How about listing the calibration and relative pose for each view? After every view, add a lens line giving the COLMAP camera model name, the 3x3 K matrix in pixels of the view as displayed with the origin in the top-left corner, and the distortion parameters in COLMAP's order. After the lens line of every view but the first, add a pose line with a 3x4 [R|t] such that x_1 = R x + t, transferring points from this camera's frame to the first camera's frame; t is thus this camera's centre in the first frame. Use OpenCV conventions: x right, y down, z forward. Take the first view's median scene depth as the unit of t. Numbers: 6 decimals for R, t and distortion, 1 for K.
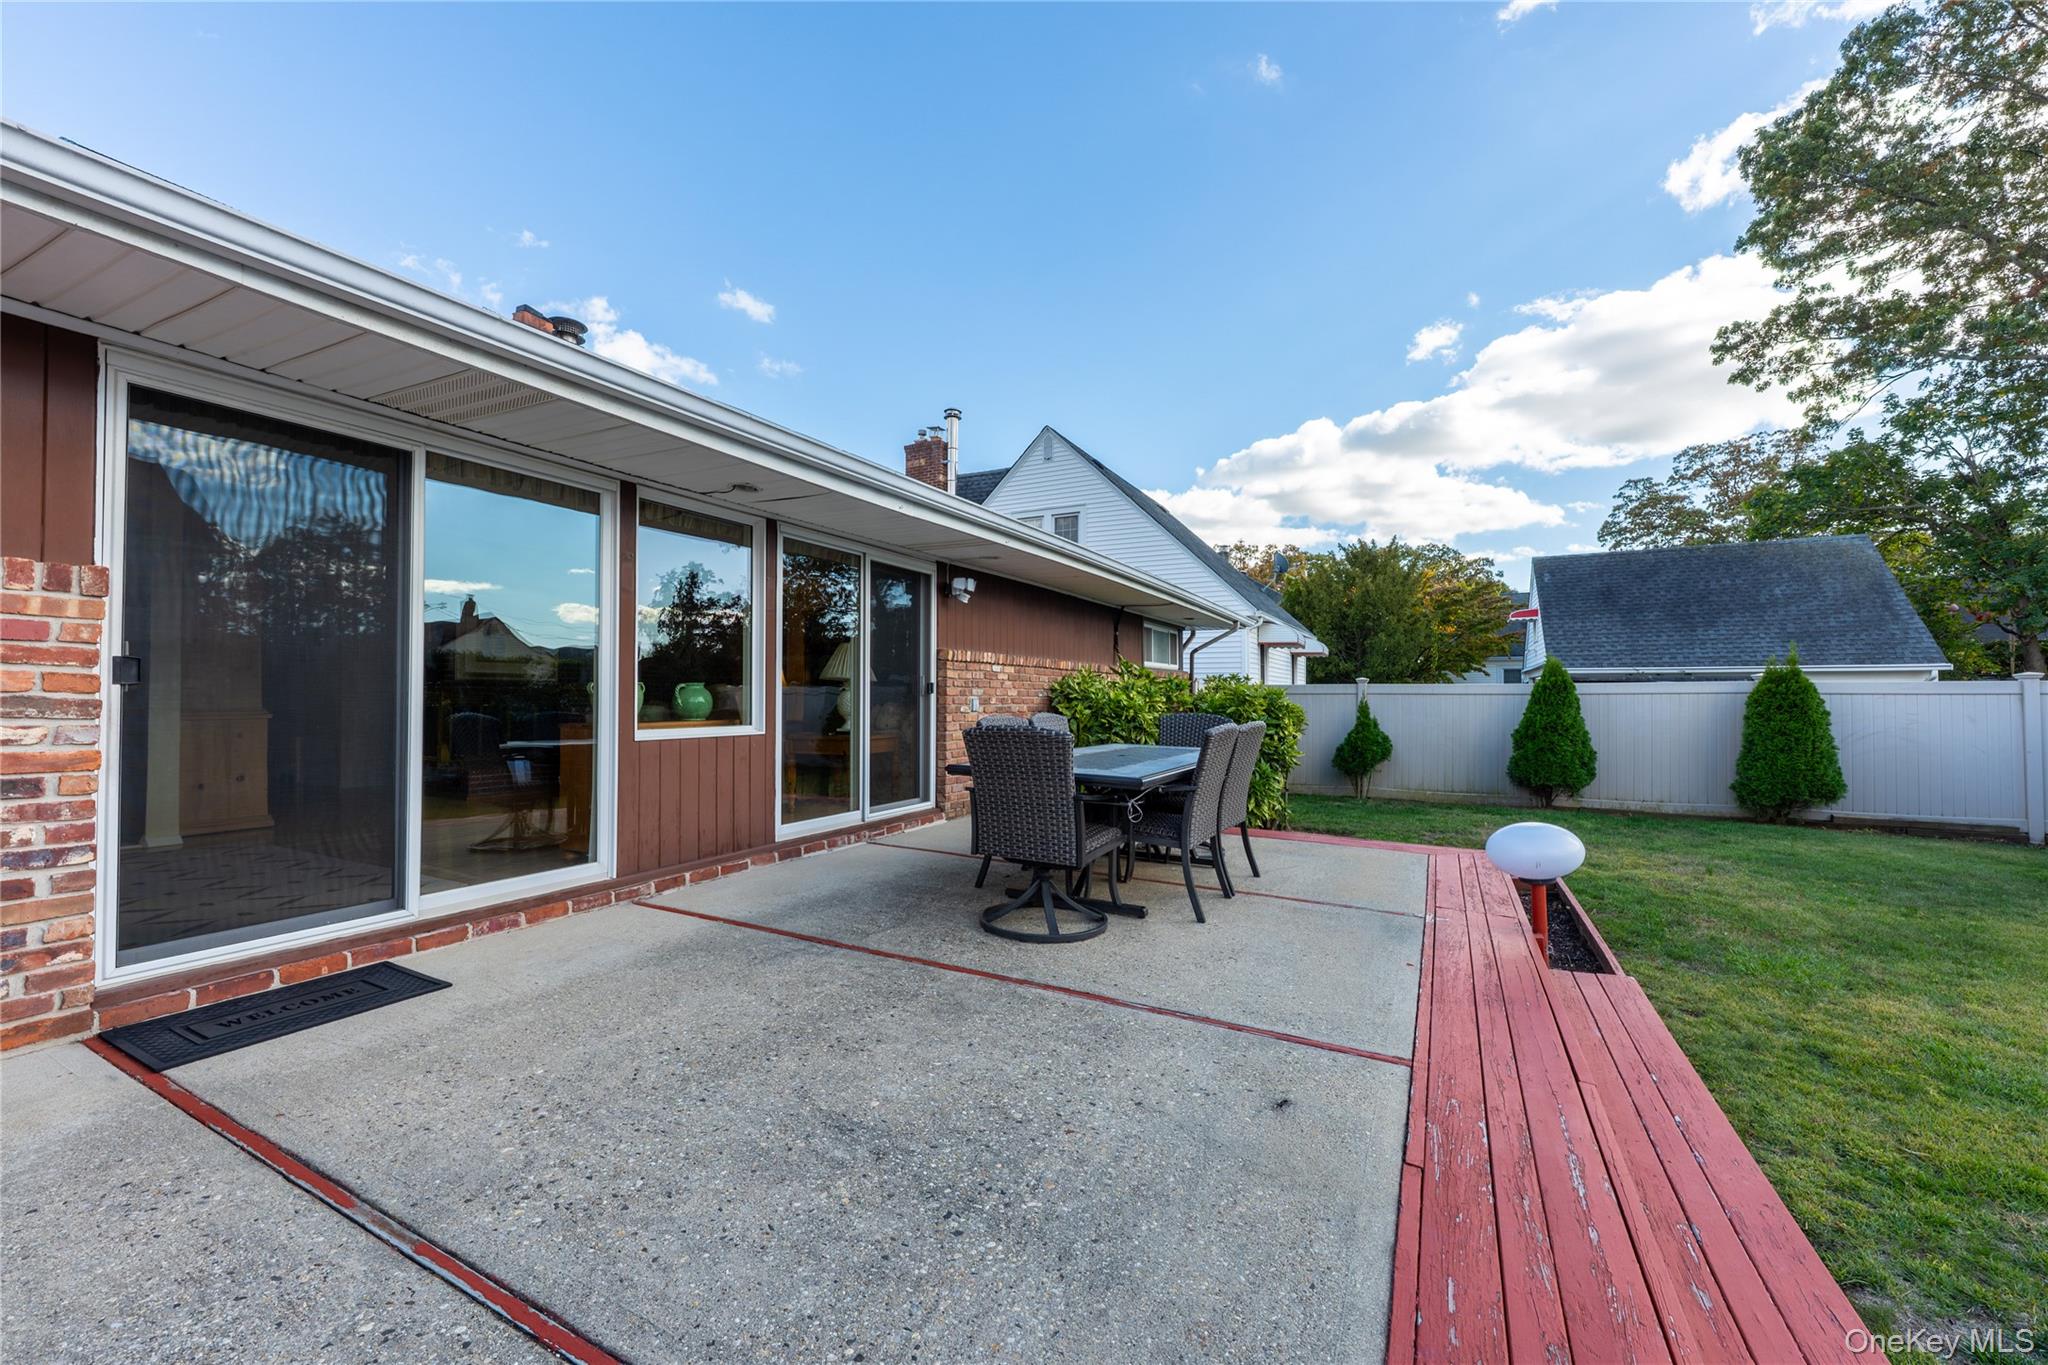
lens RADIAL K [[813.4, 0, 1020.1], [0, 813.4, 690.4], [0, 0, 1]] dist [-0.003023, -0.000450]
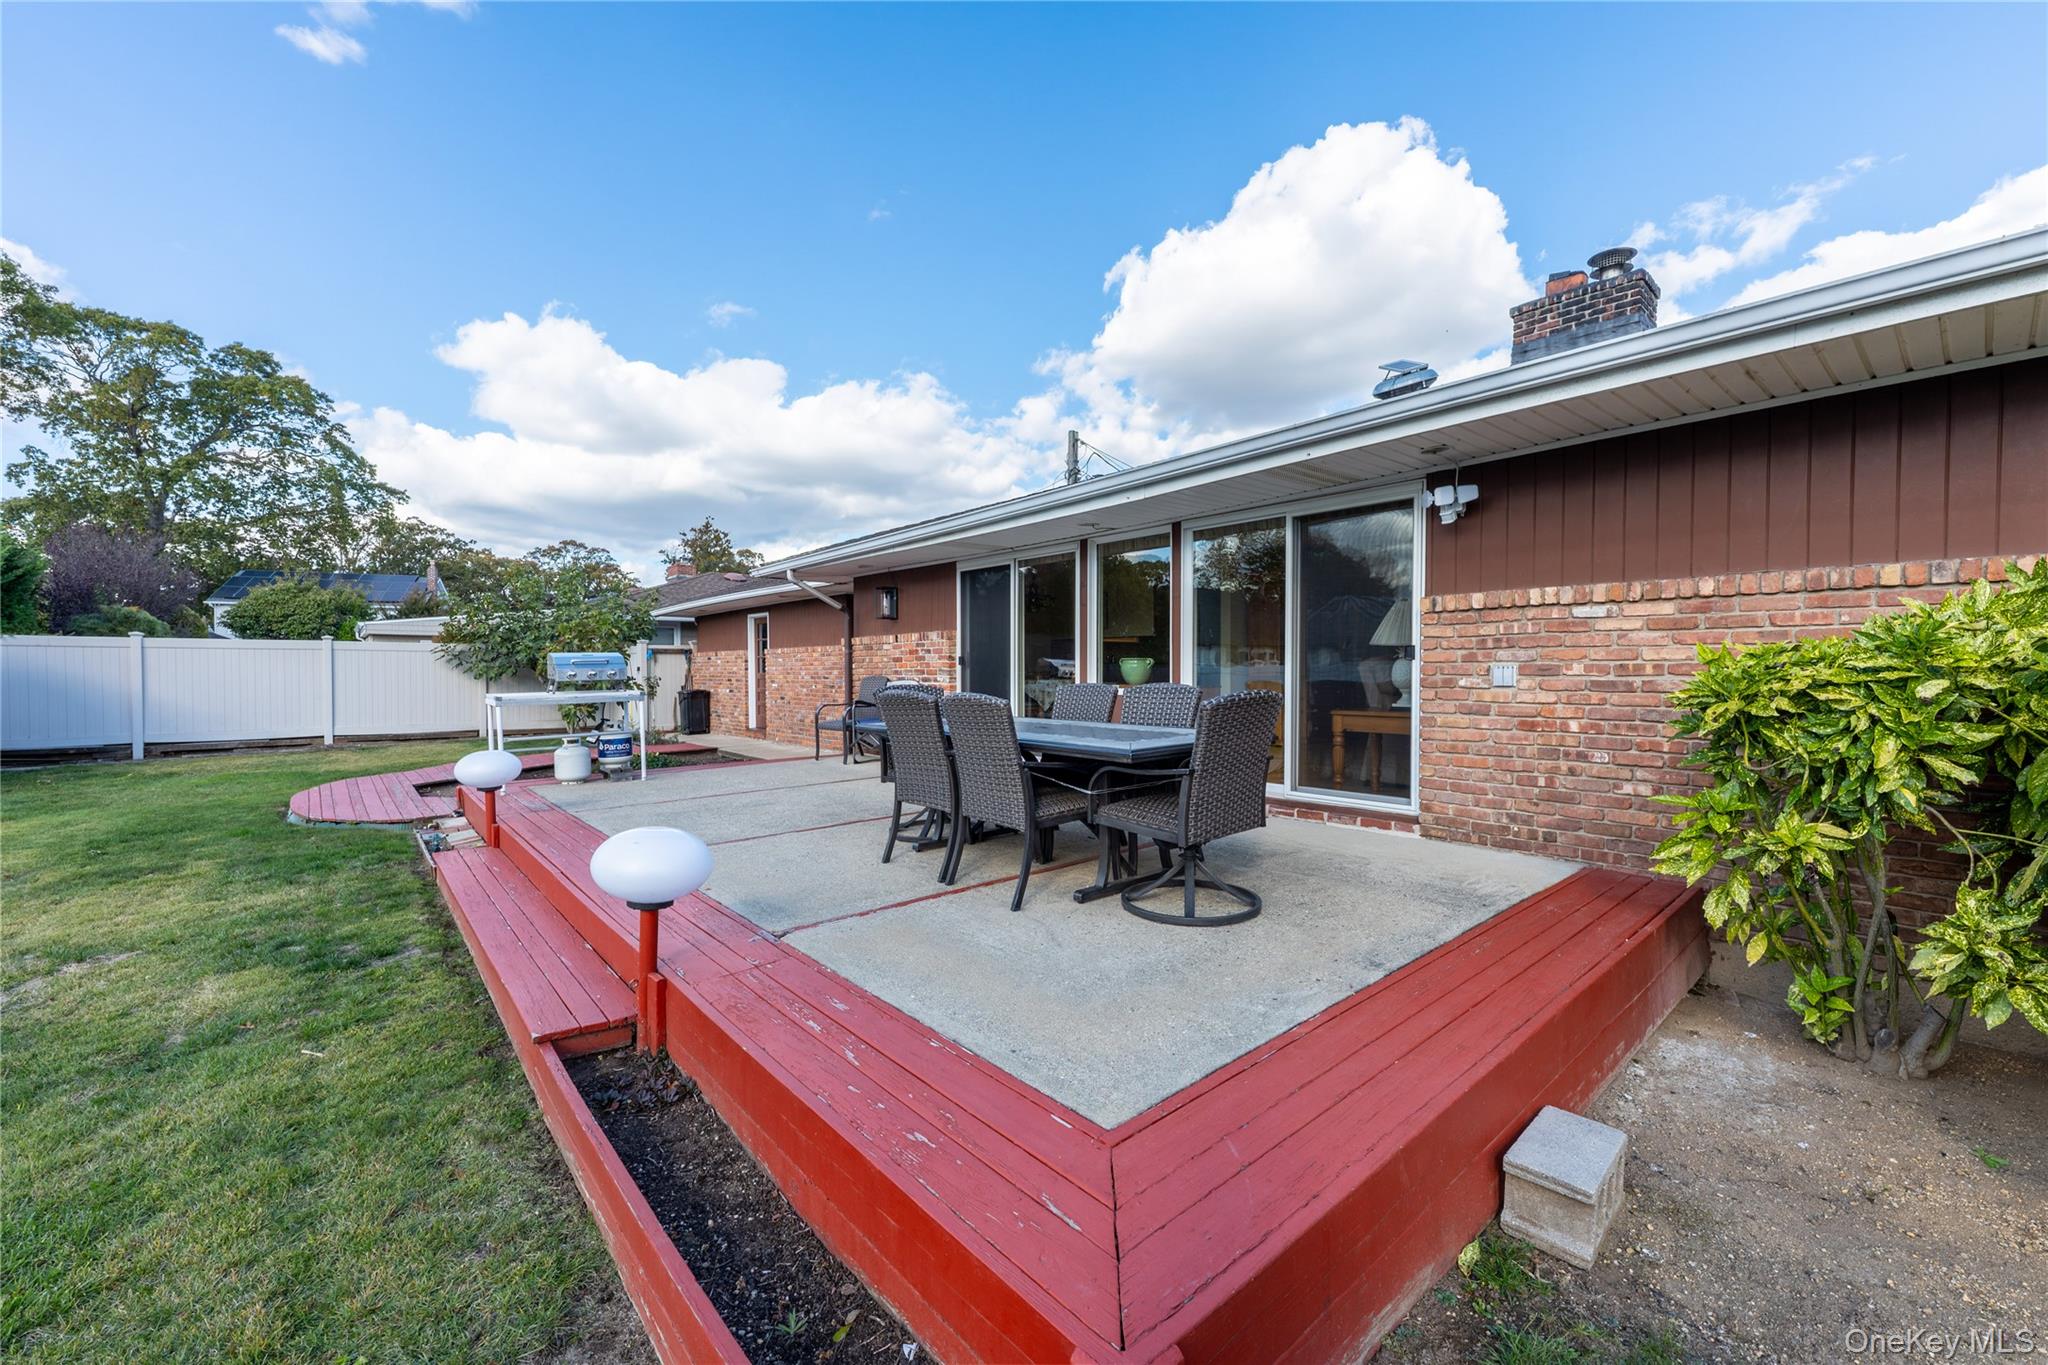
lens RADIAL K [[813.4, 0, 1020.1], [0, 813.4, 690.4], [0, 0, 1]] dist [-0.003023, -0.000450]
pose [[-0.373724, 0.021352, -0.927294, 0.254475], [0.010730, 0.999768, 0.018696, 0.005005], [0.927478, -0.002963, -0.373866, 0.338199]]
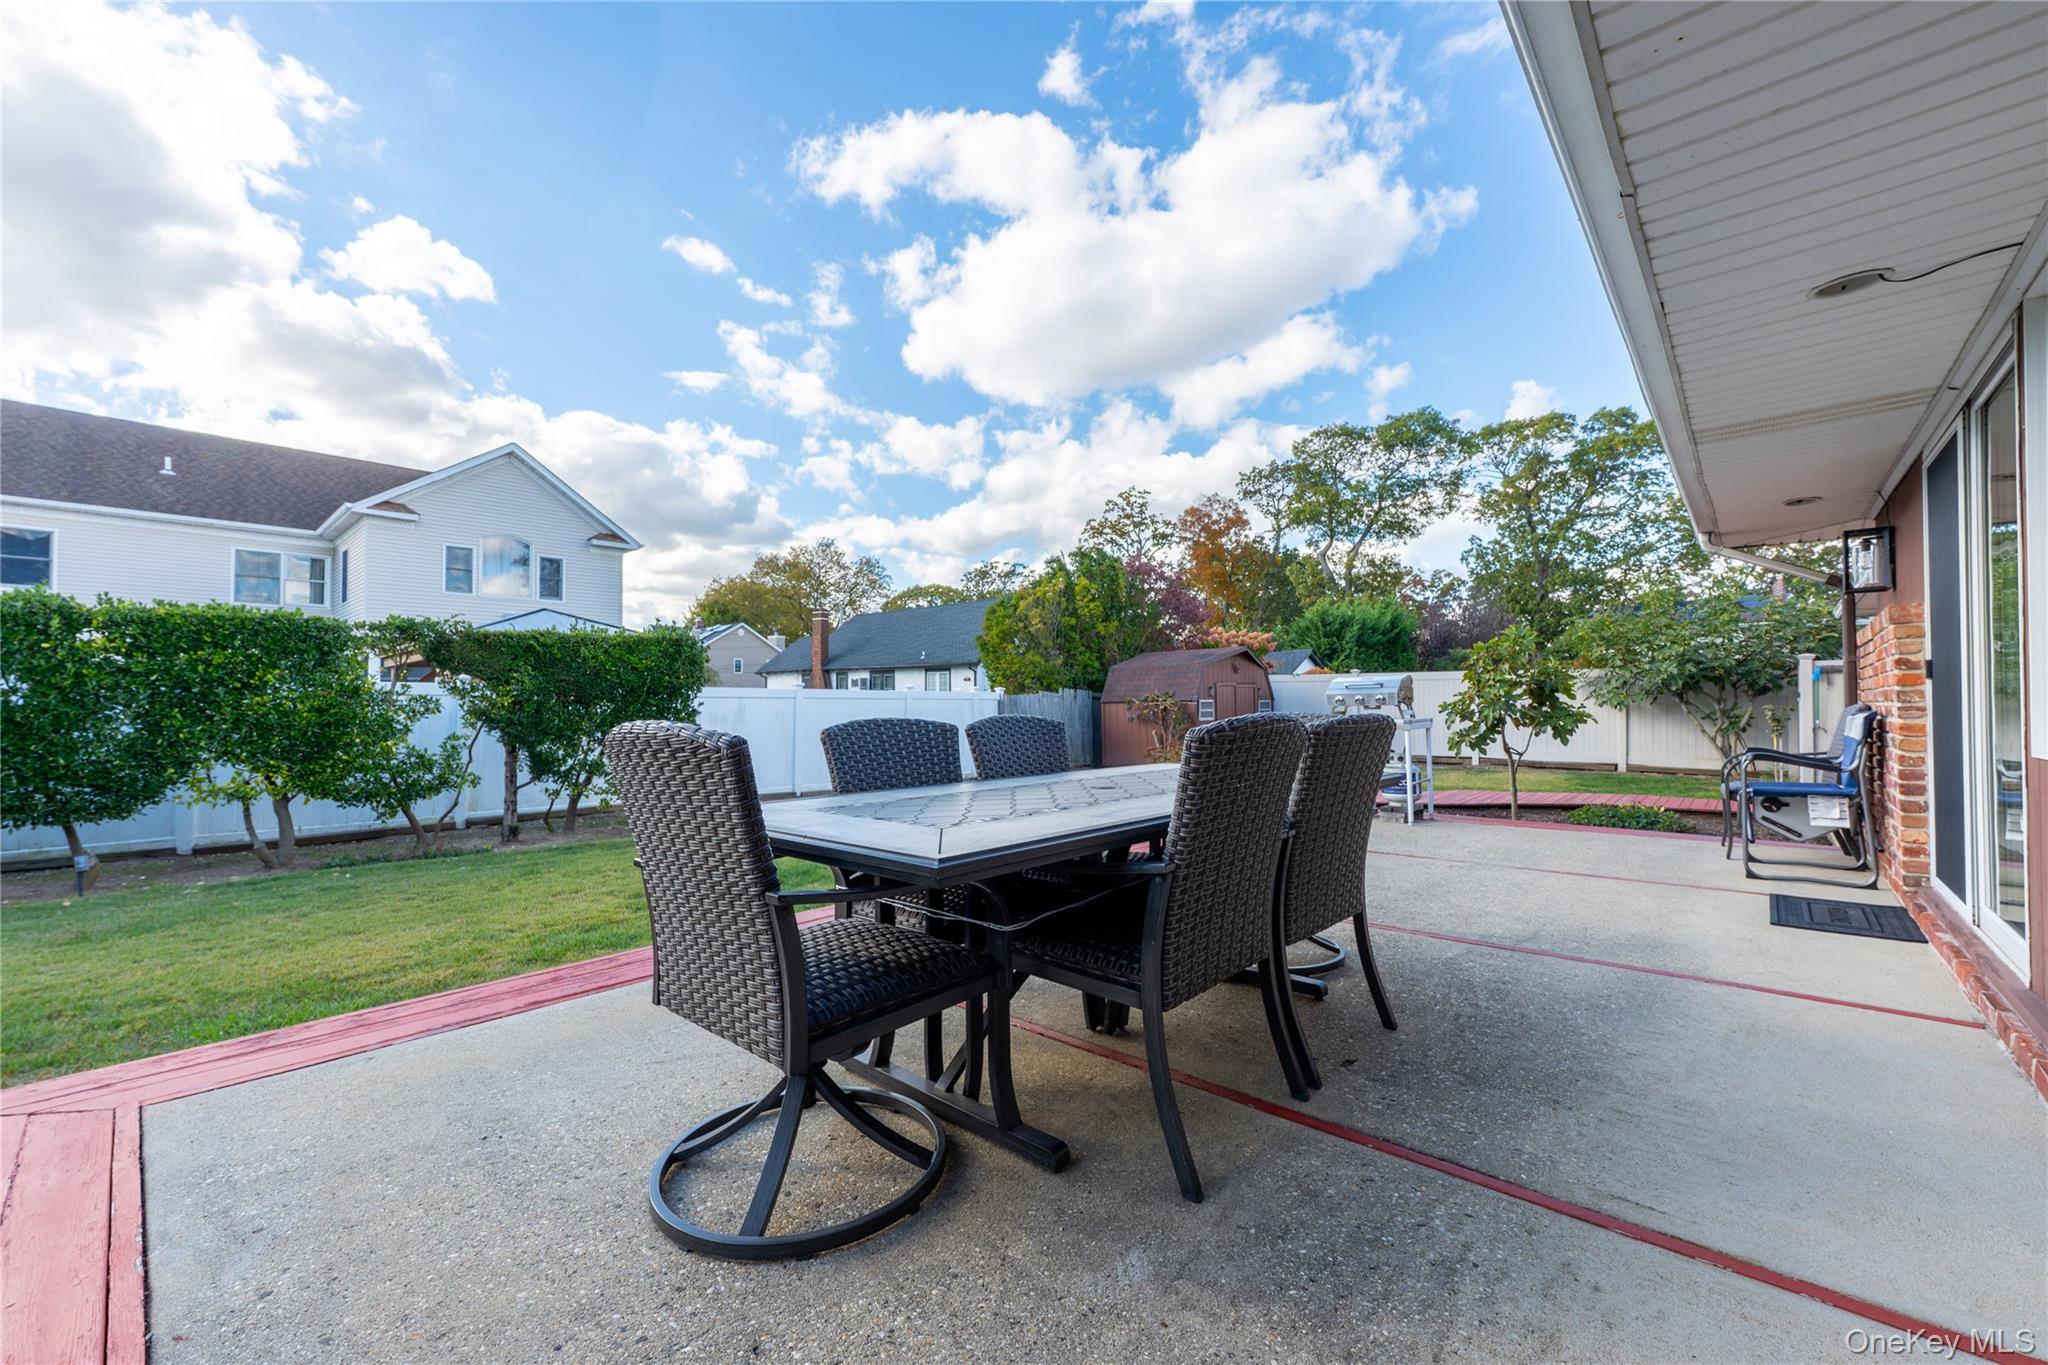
lens RADIAL K [[813.4, 0, 1020.1], [0, 813.4, 690.4], [0, 0, 1]] dist [-0.003023, -0.000450]
pose [[-0.967319, 0.001925, 0.253553, 0.011544], [-0.004107, 0.999721, -0.023259, 0.008266], [-0.253527, -0.023540, -0.967042, 0.387940]]
